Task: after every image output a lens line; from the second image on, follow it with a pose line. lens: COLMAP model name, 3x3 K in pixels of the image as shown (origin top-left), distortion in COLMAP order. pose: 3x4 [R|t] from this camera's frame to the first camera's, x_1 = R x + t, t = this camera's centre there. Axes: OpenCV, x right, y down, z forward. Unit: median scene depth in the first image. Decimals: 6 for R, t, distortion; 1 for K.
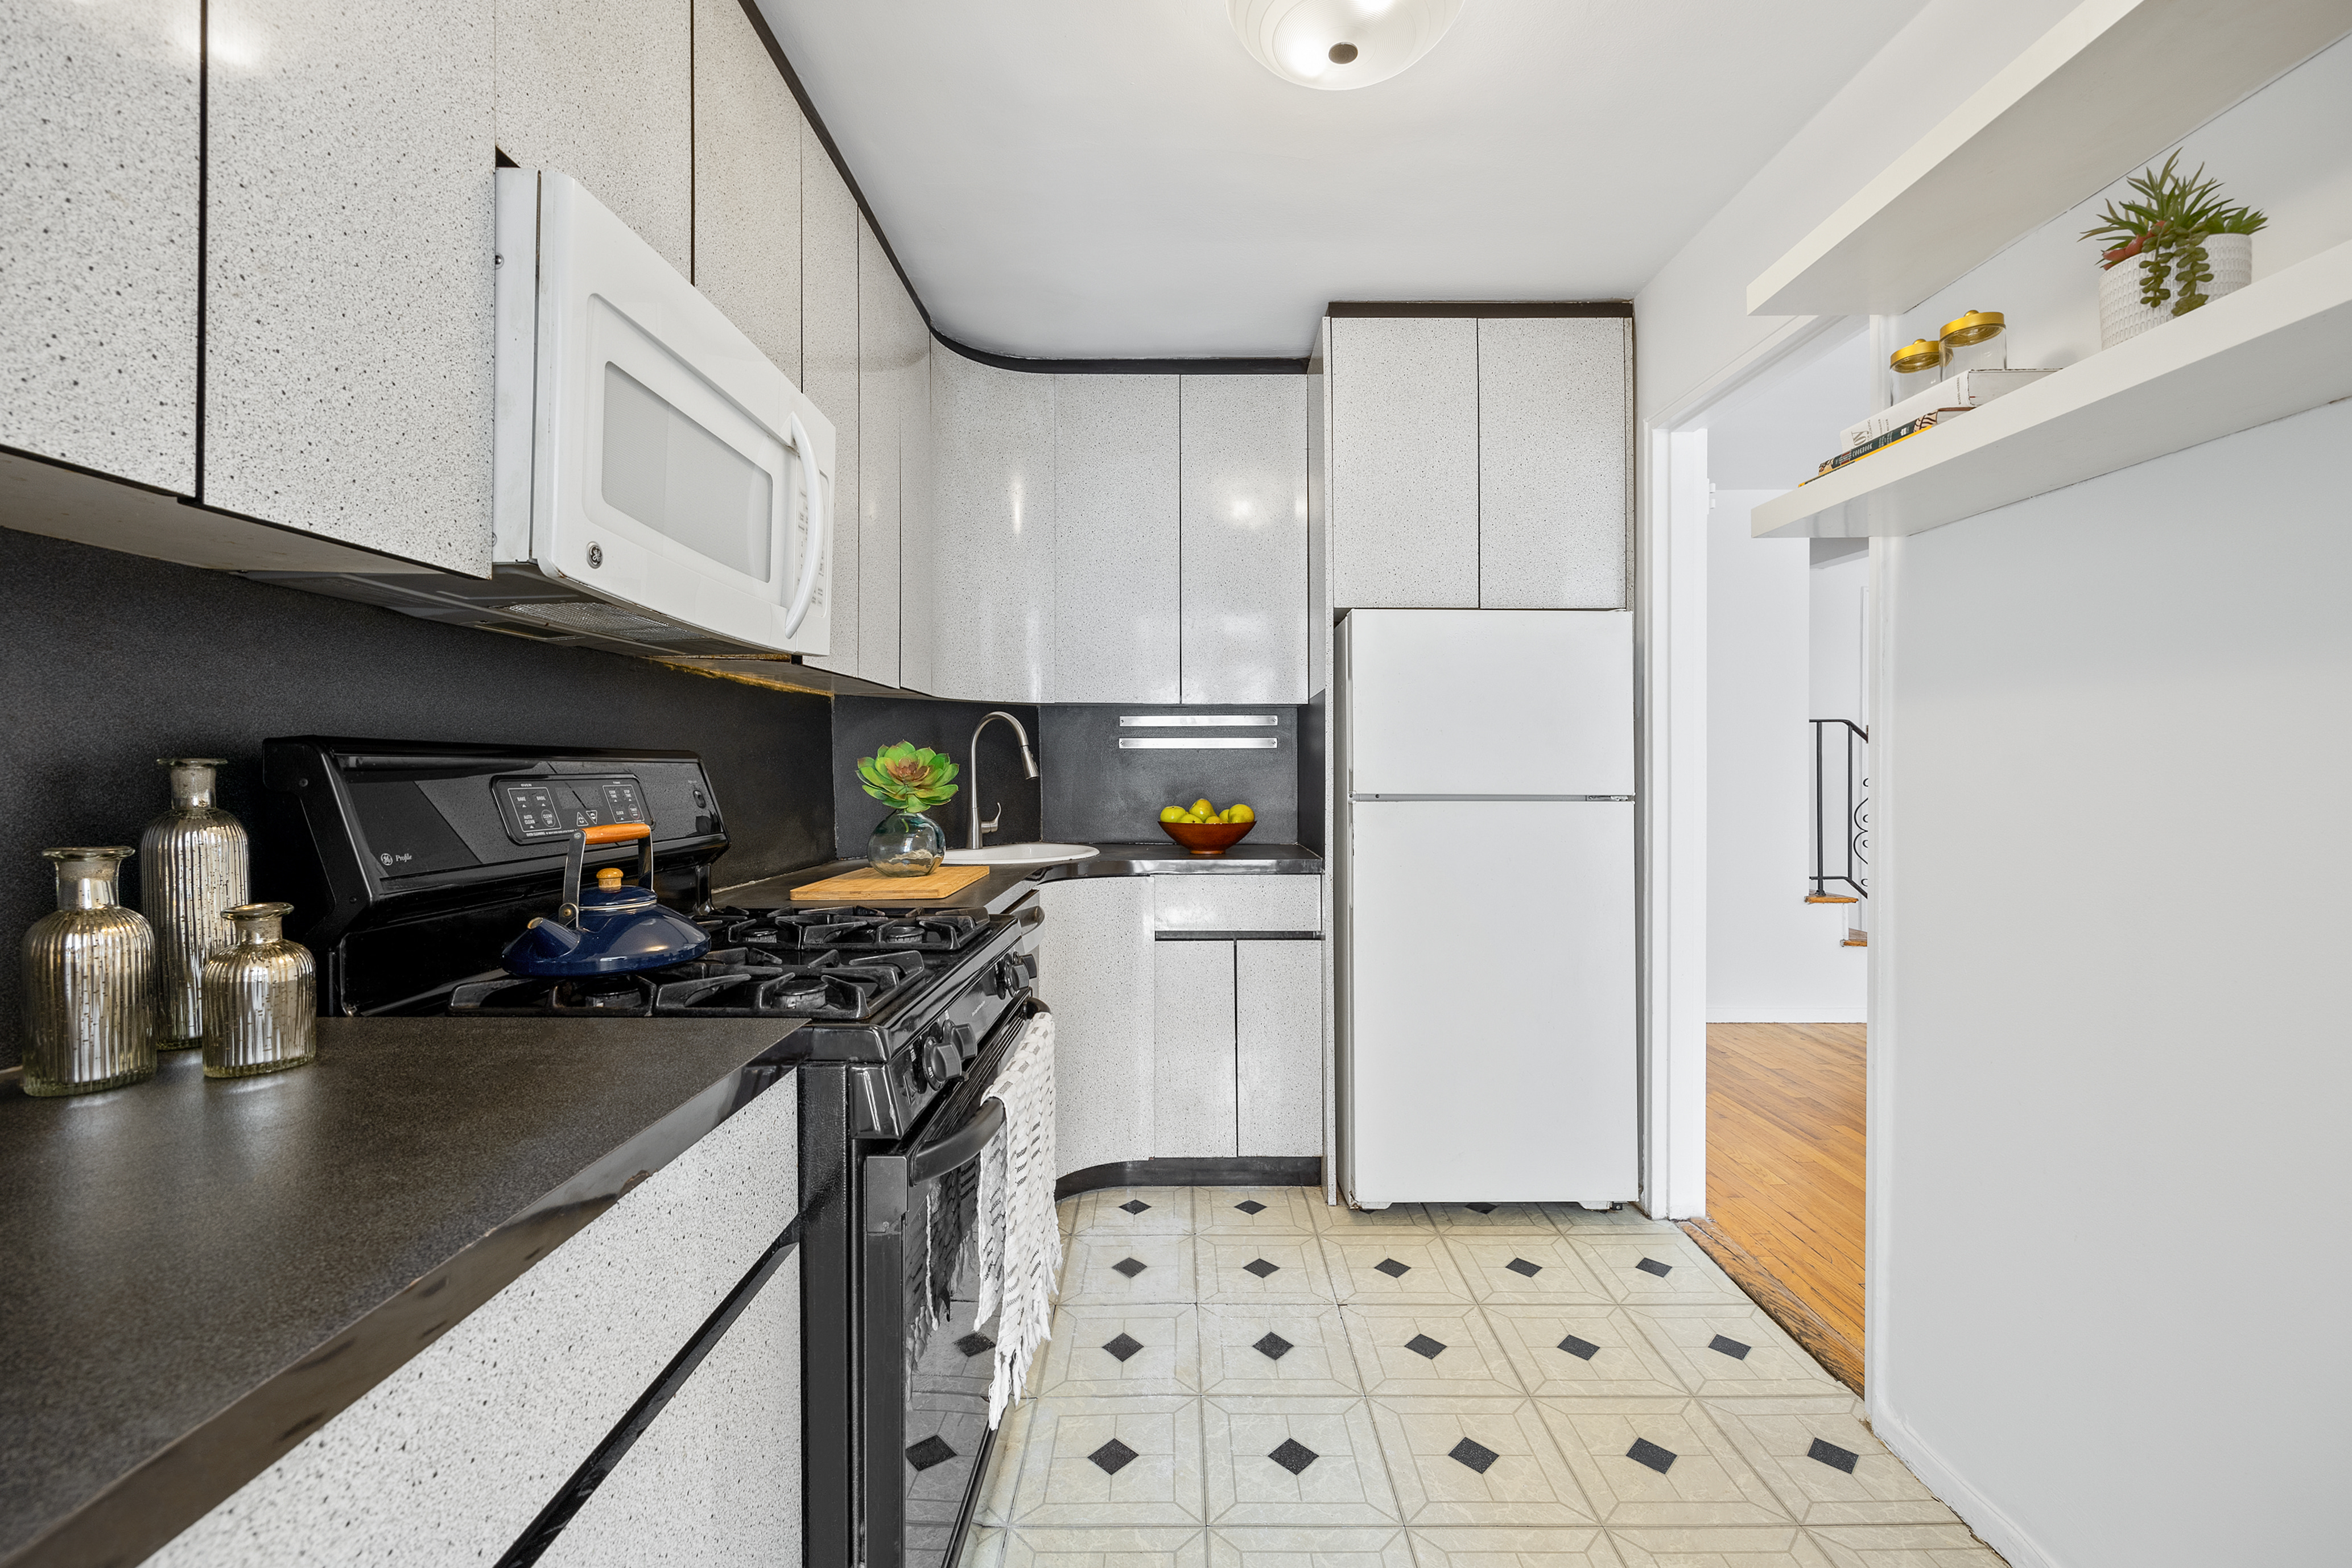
lens RADIAL K [[951.8, 0, 1172.7], [0, 951.8, 778.4], [0, 0, 1]] dist [0.000762, -0.000080]
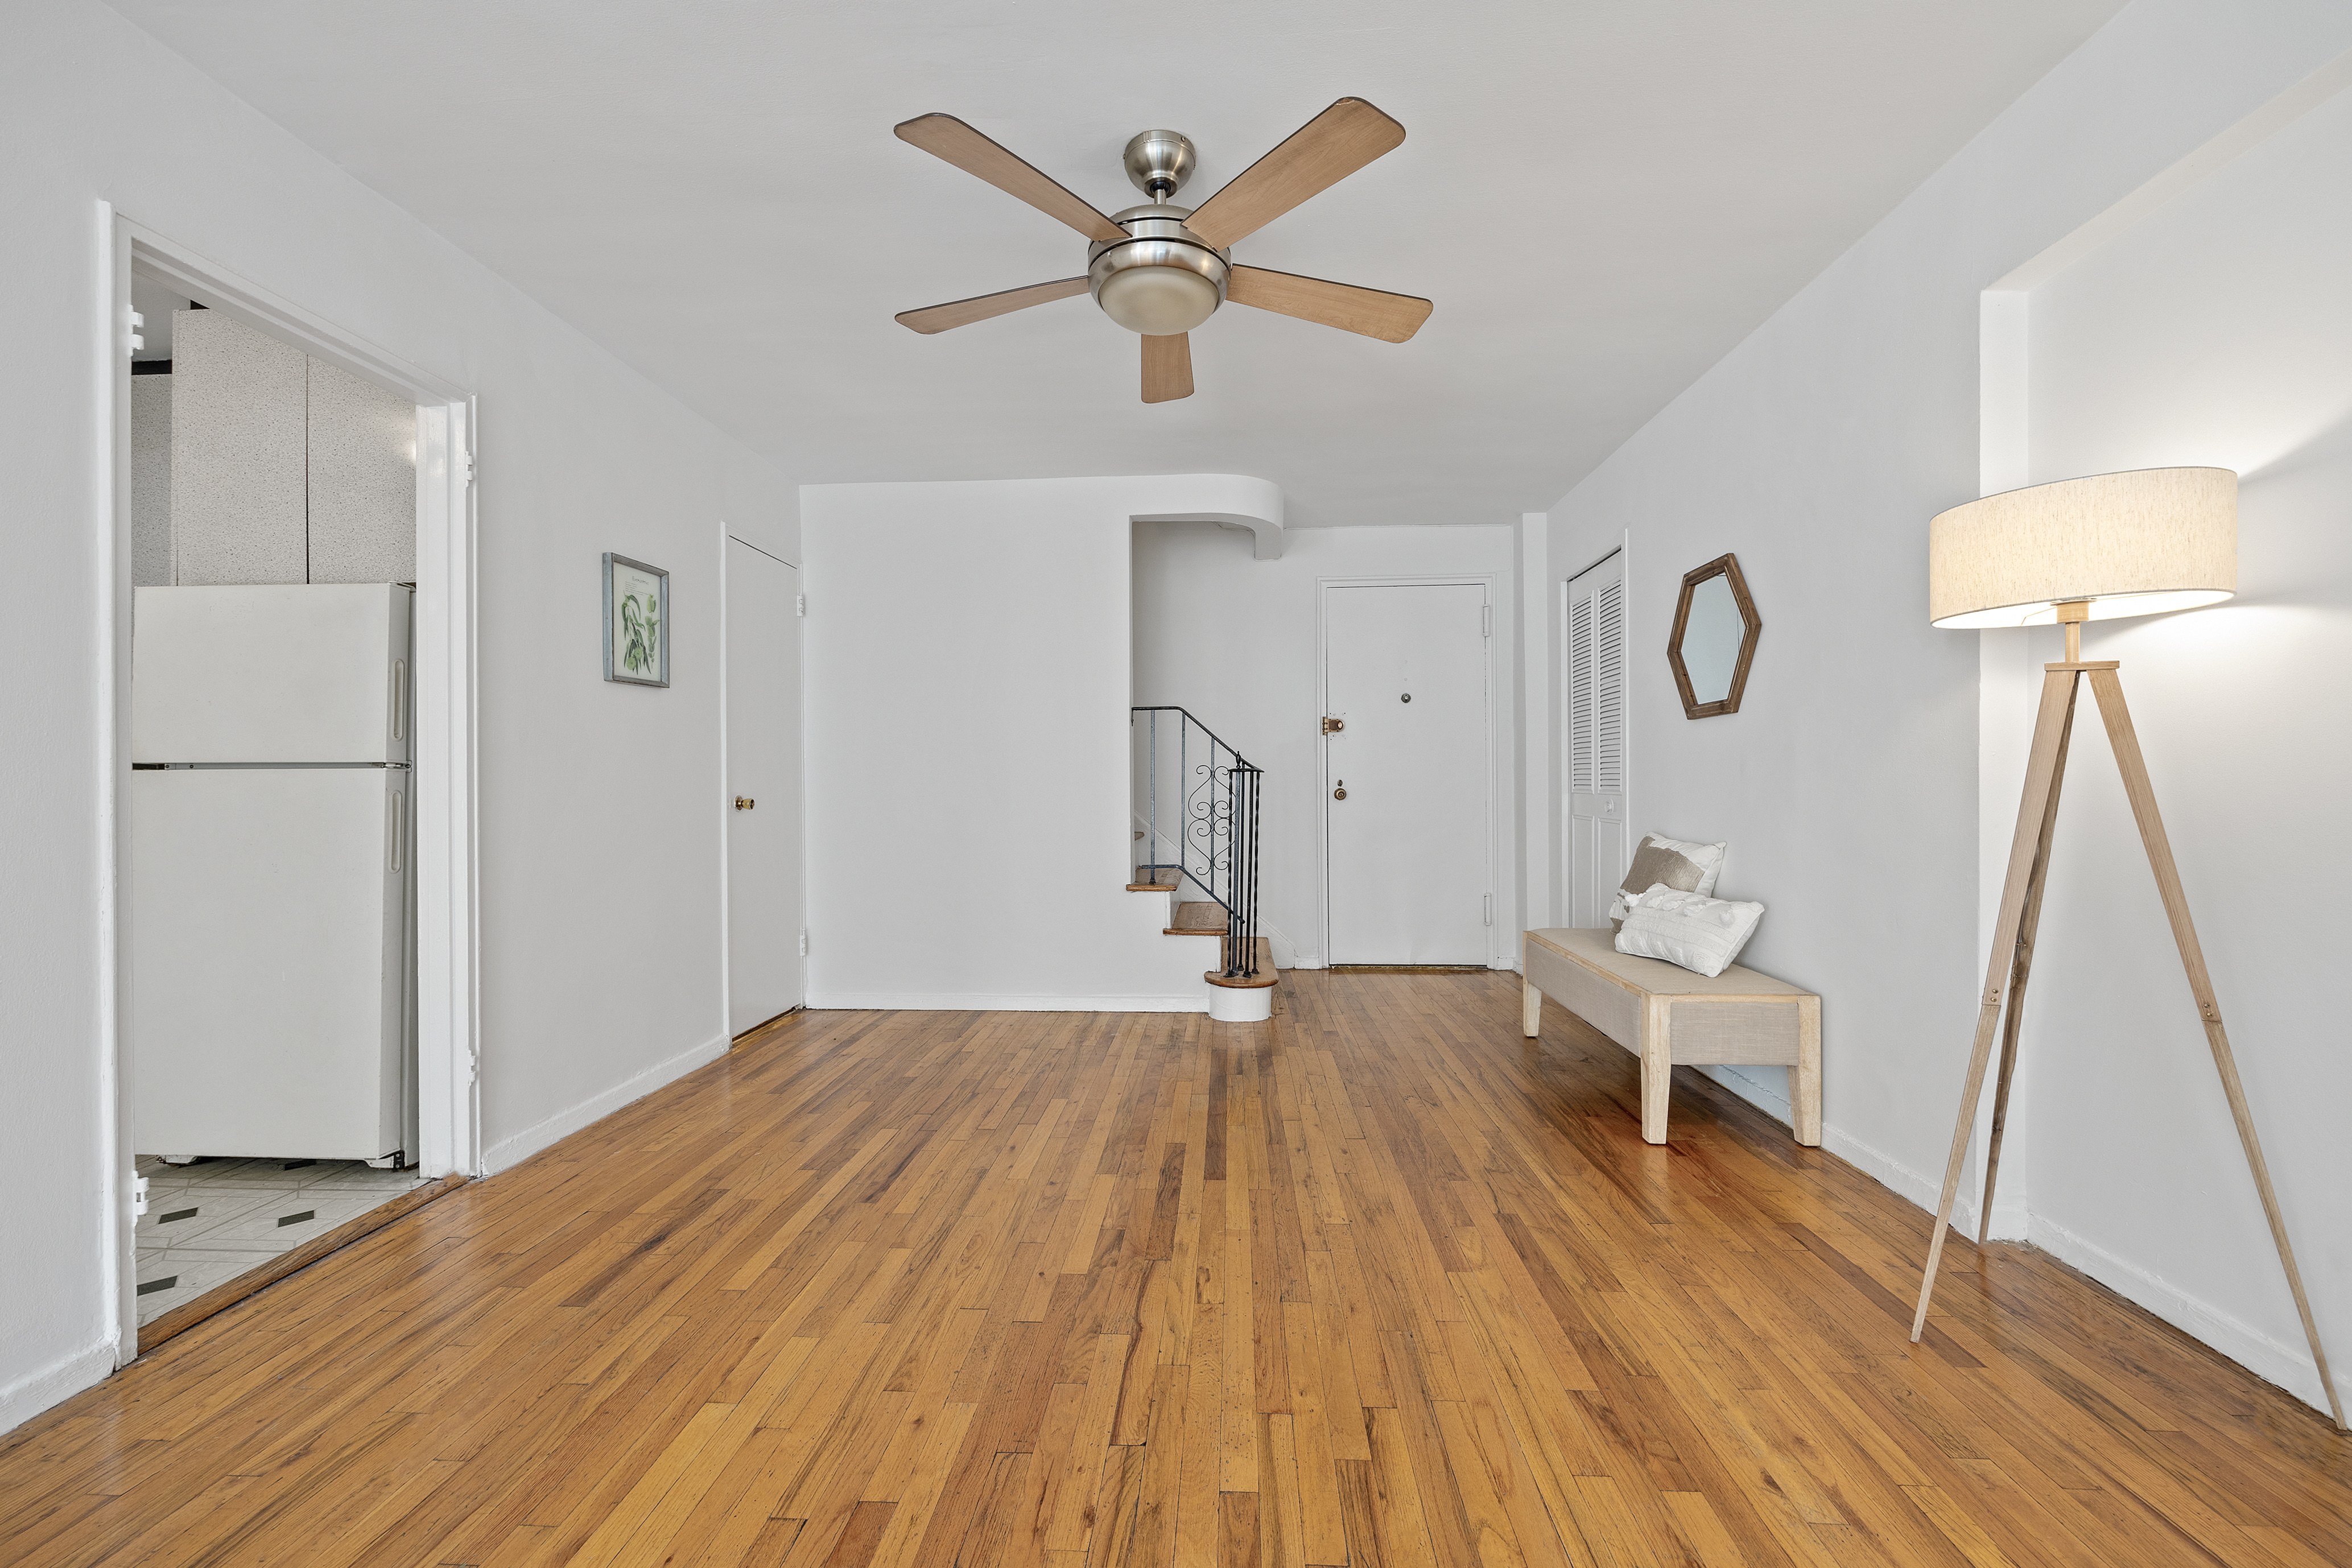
lens RADIAL K [[951.8, 0, 1172.7], [0, 951.8, 778.4], [0, 0, 1]] dist [0.000762, -0.000080]
pose [[0.998574, 0.001692, -0.053352, 1.333556], [-0.002263, 0.999941, -0.010643, 0.041882], [0.053331, 0.010748, 0.998519, 0.016483]]
